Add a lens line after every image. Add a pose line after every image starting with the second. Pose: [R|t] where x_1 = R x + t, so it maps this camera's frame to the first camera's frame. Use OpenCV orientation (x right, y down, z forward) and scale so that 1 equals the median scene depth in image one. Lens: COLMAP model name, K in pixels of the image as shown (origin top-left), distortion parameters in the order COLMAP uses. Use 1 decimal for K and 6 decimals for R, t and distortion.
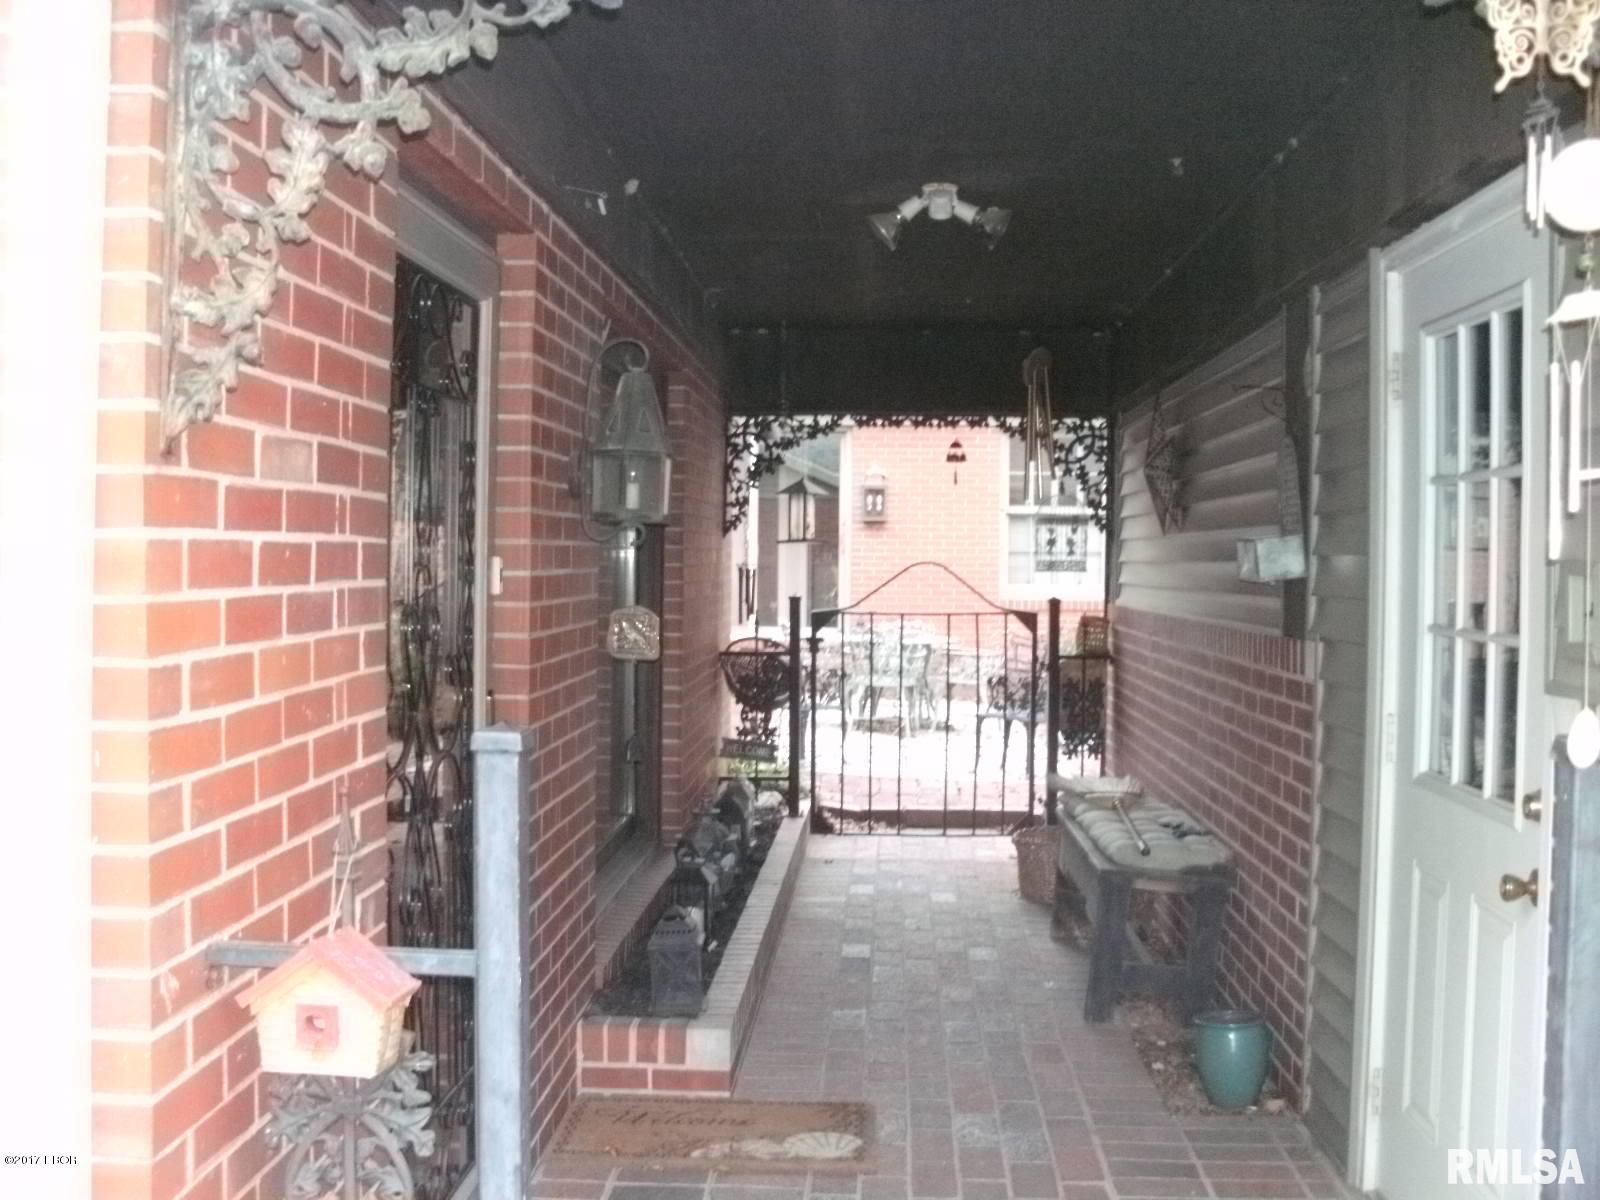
lens RADIAL K [[1732.2, 0, 800.0], [0, 1732.2, 600.0], [0, 0, 1]] dist [-0.241855, 0.380541]
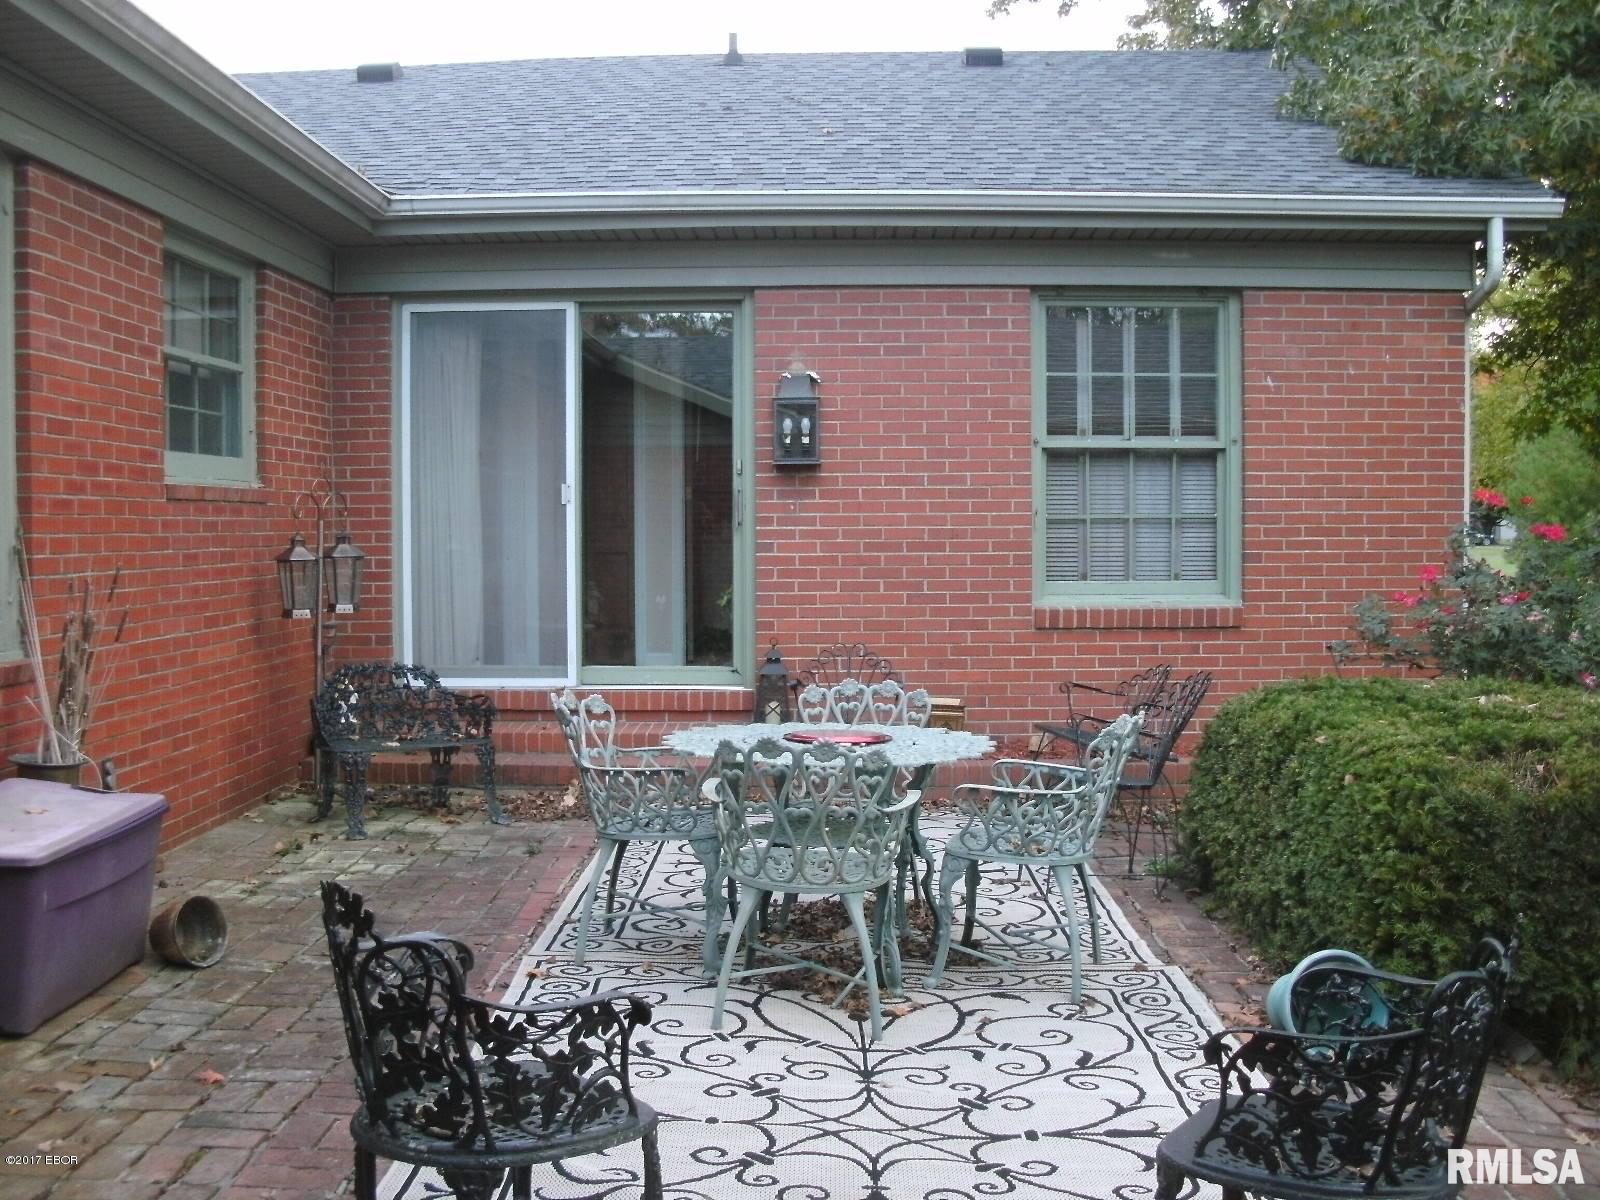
lens RADIAL K [[1732.2, 0, 800.0], [0, 1732.2, 600.0], [0, 0, 1]] dist [-0.241855, 0.380541]
pose [[0.999324, -0.014121, 0.033931, 0.025441], [0.013211, 0.999551, 0.026893, -0.018918], [-0.034296, -0.026427, 0.999062, 0.474782]]
